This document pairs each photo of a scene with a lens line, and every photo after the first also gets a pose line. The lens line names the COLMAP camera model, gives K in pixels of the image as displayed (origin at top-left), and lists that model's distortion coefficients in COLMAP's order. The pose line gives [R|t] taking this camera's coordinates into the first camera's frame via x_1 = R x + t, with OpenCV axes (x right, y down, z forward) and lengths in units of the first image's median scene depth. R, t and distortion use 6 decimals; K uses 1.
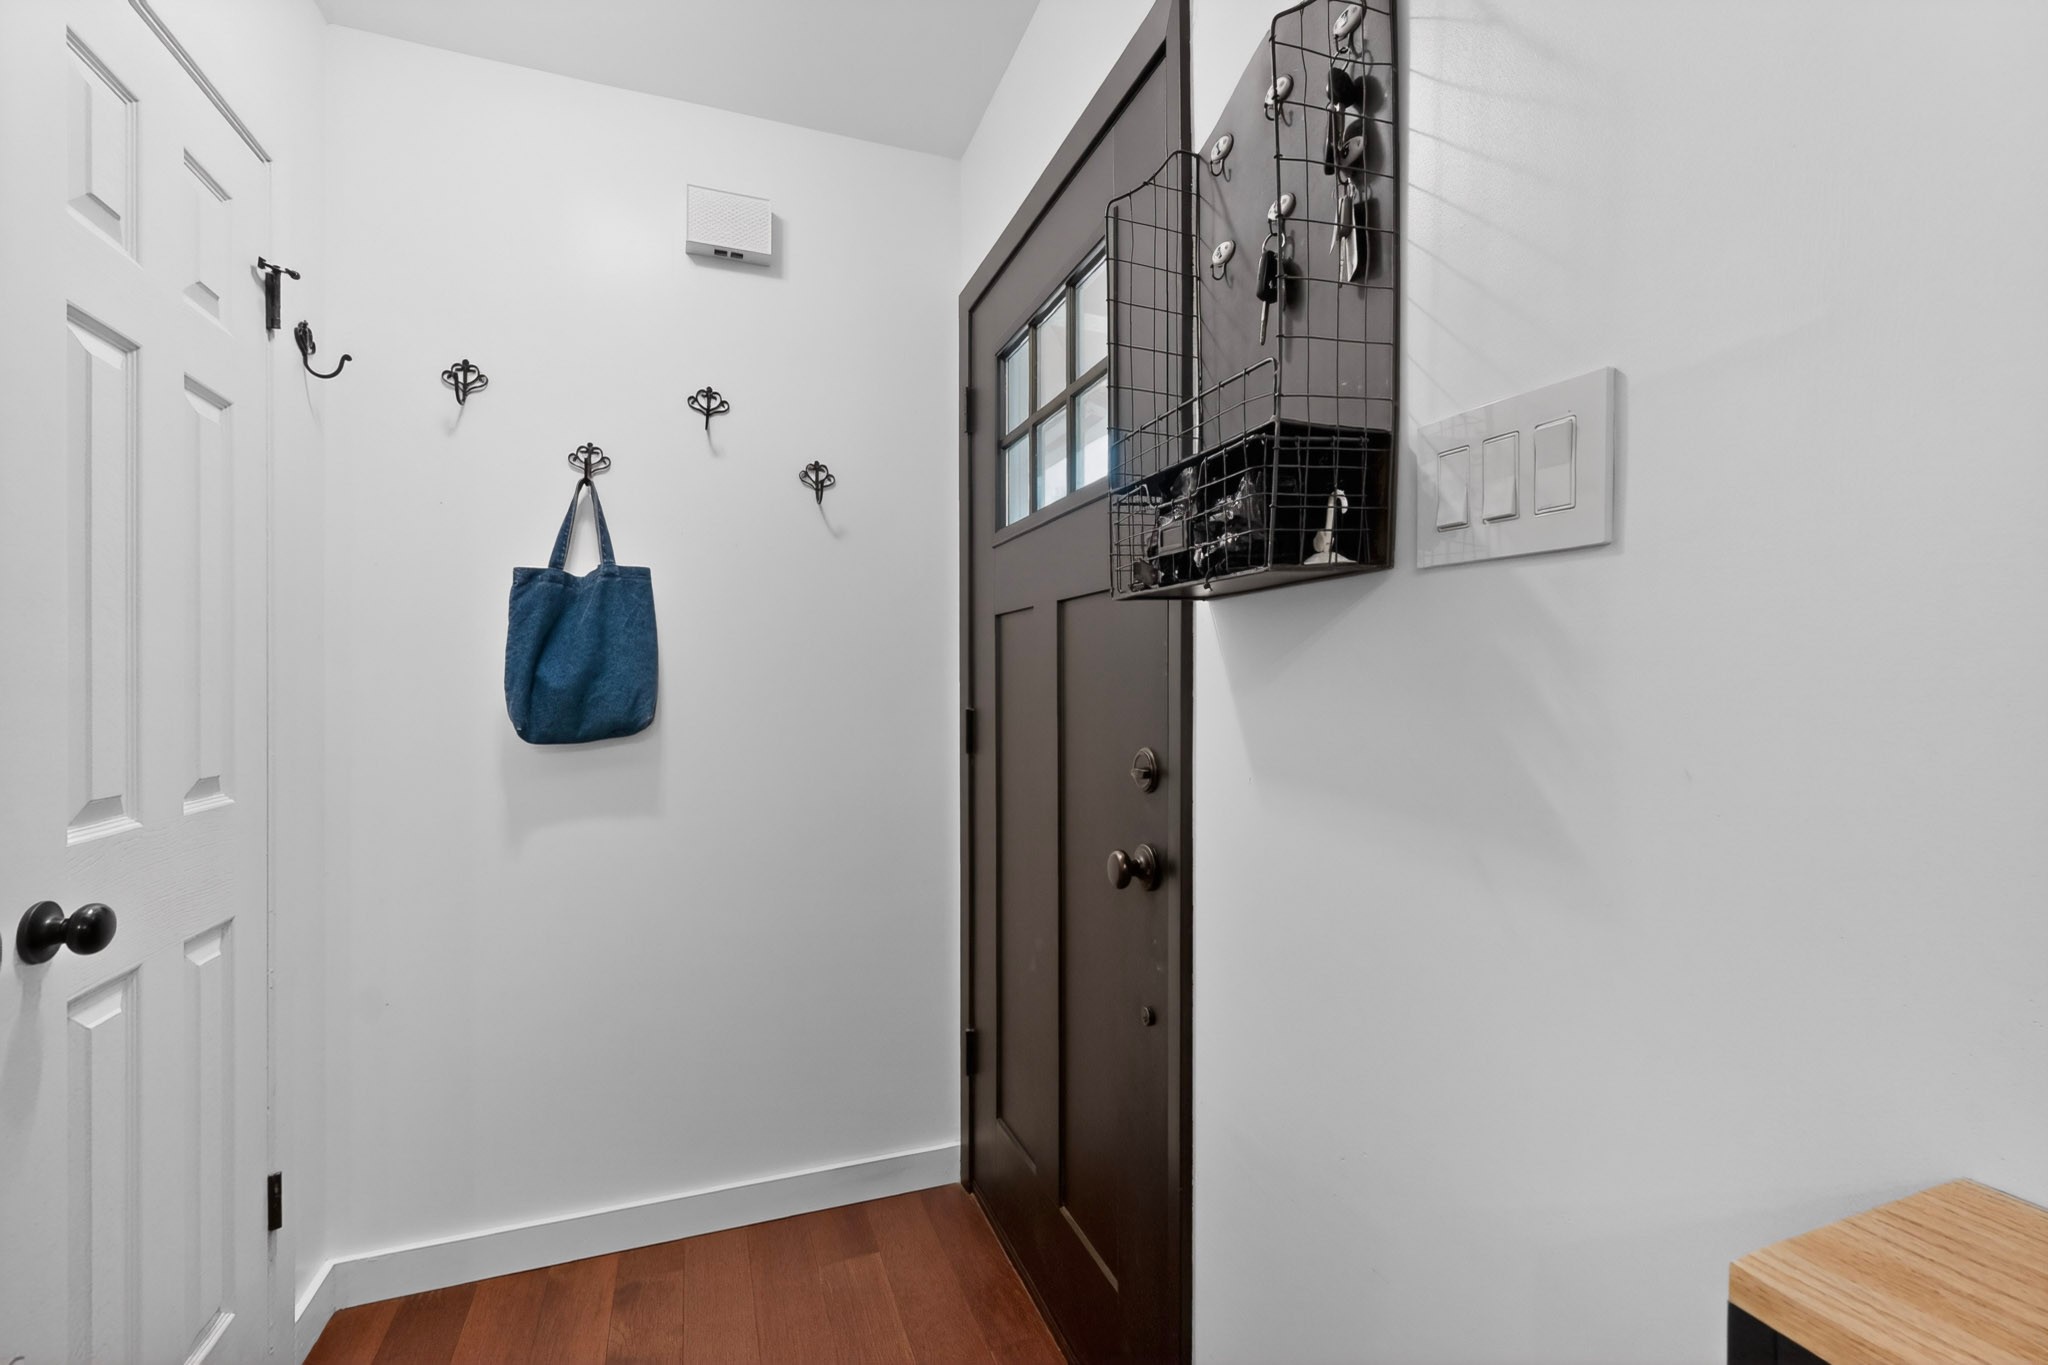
lens RADIAL K [[887.1, 0, 1026.0], [0, 887.1, 684.5], [0, 0, 1]] dist [-0.000614, -0.000703]
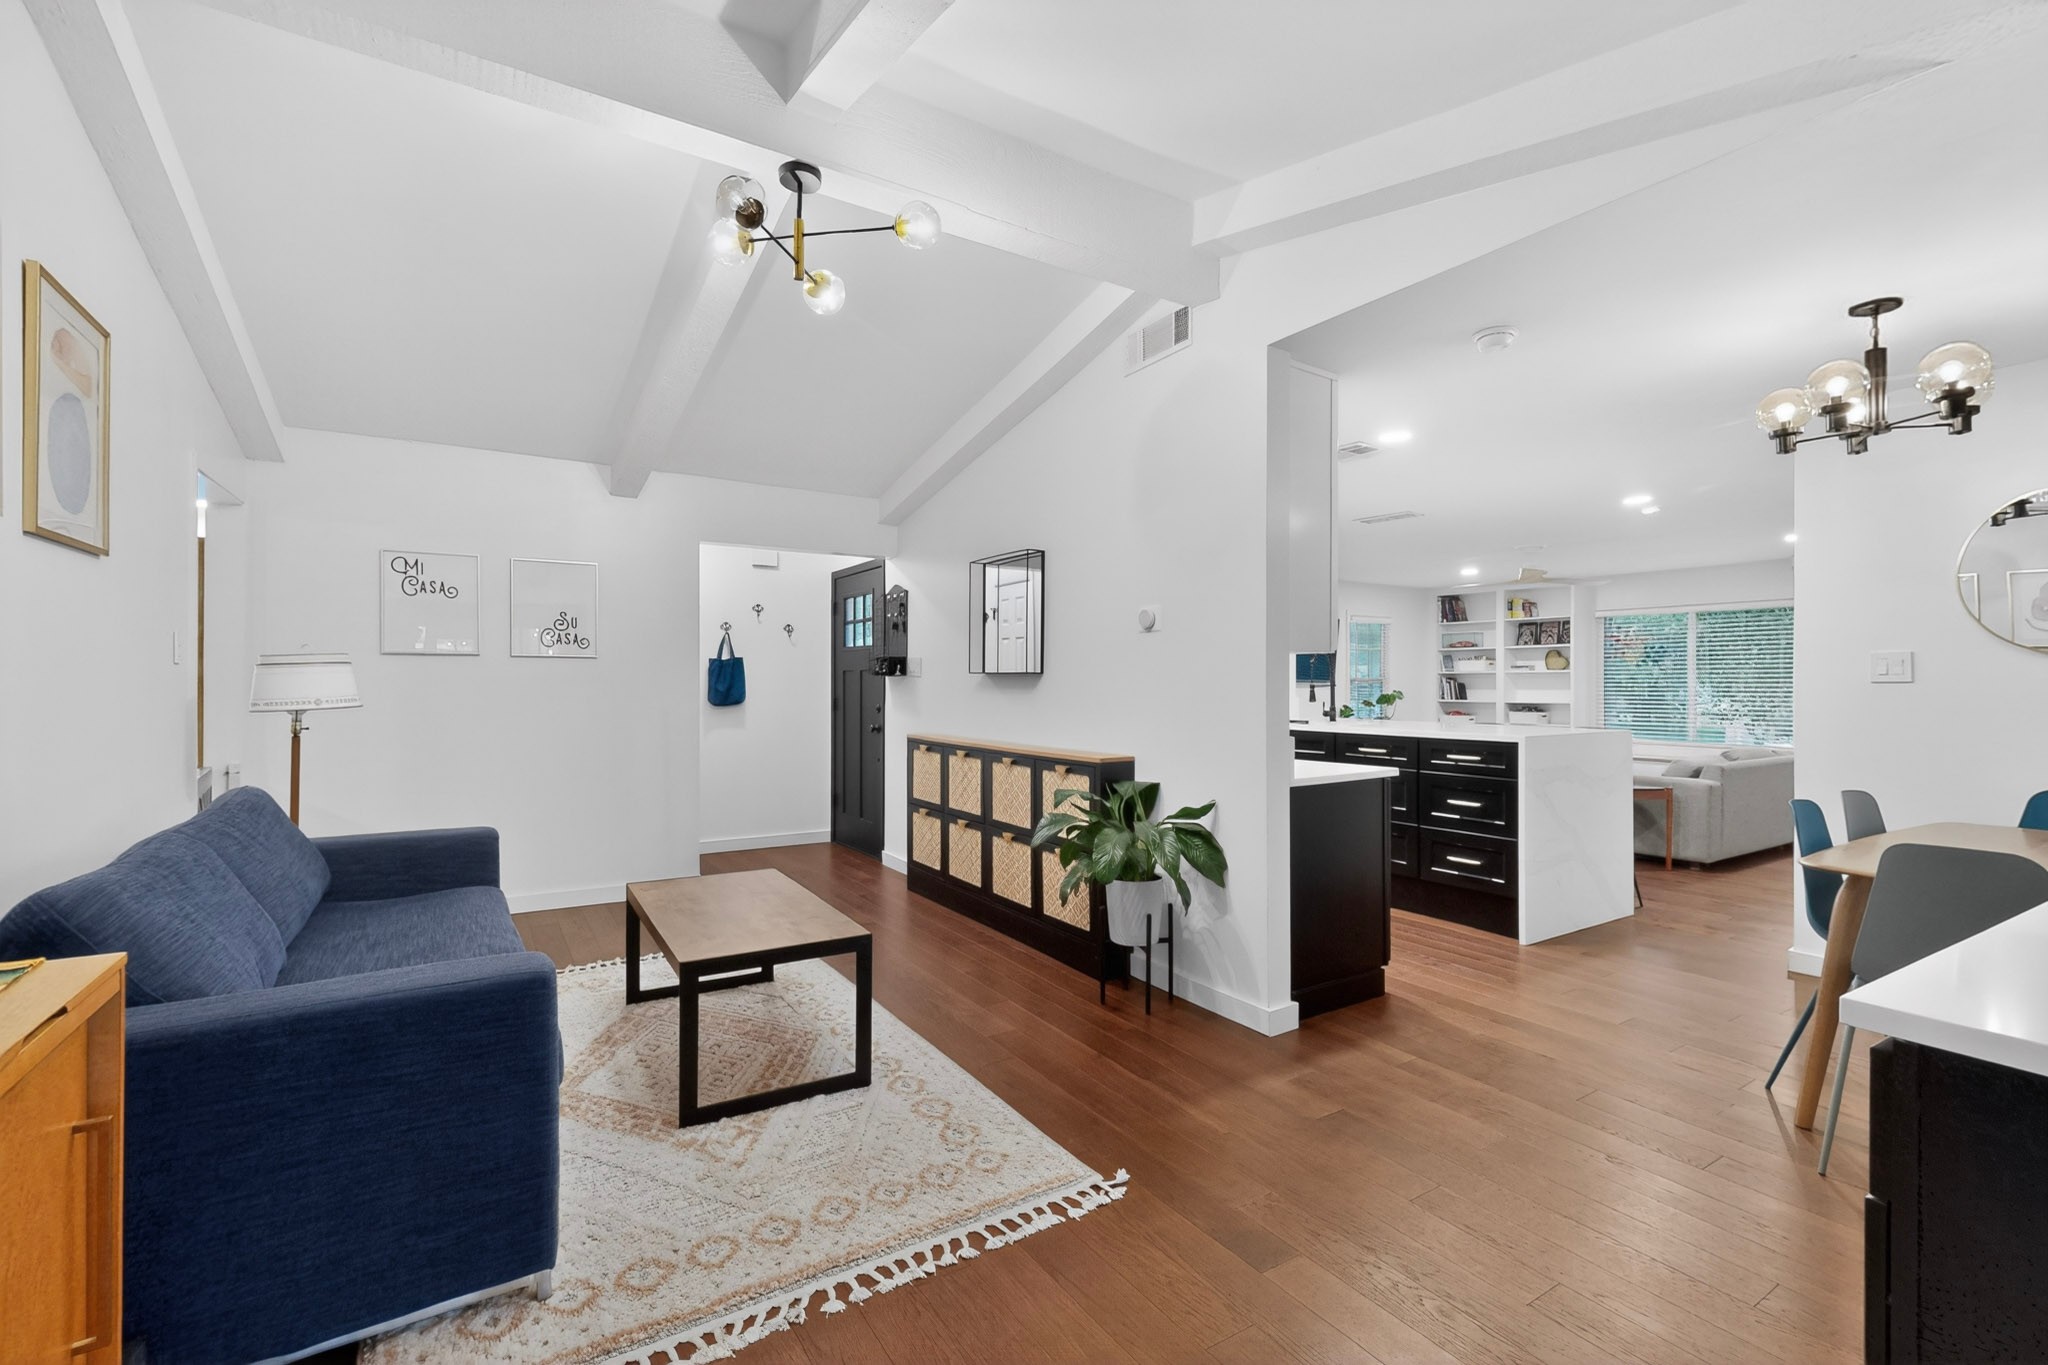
lens RADIAL K [[887.1, 0, 1026.0], [0, 887.1, 684.5], [0, 0, 1]] dist [-0.000614, -0.000703]
pose [[0.979902, 0.005234, 0.199411, -0.027244], [-0.004989, 0.999986, -0.001734, -0.024613], [-0.199417, 0.000705, 0.979914, -2.763933]]
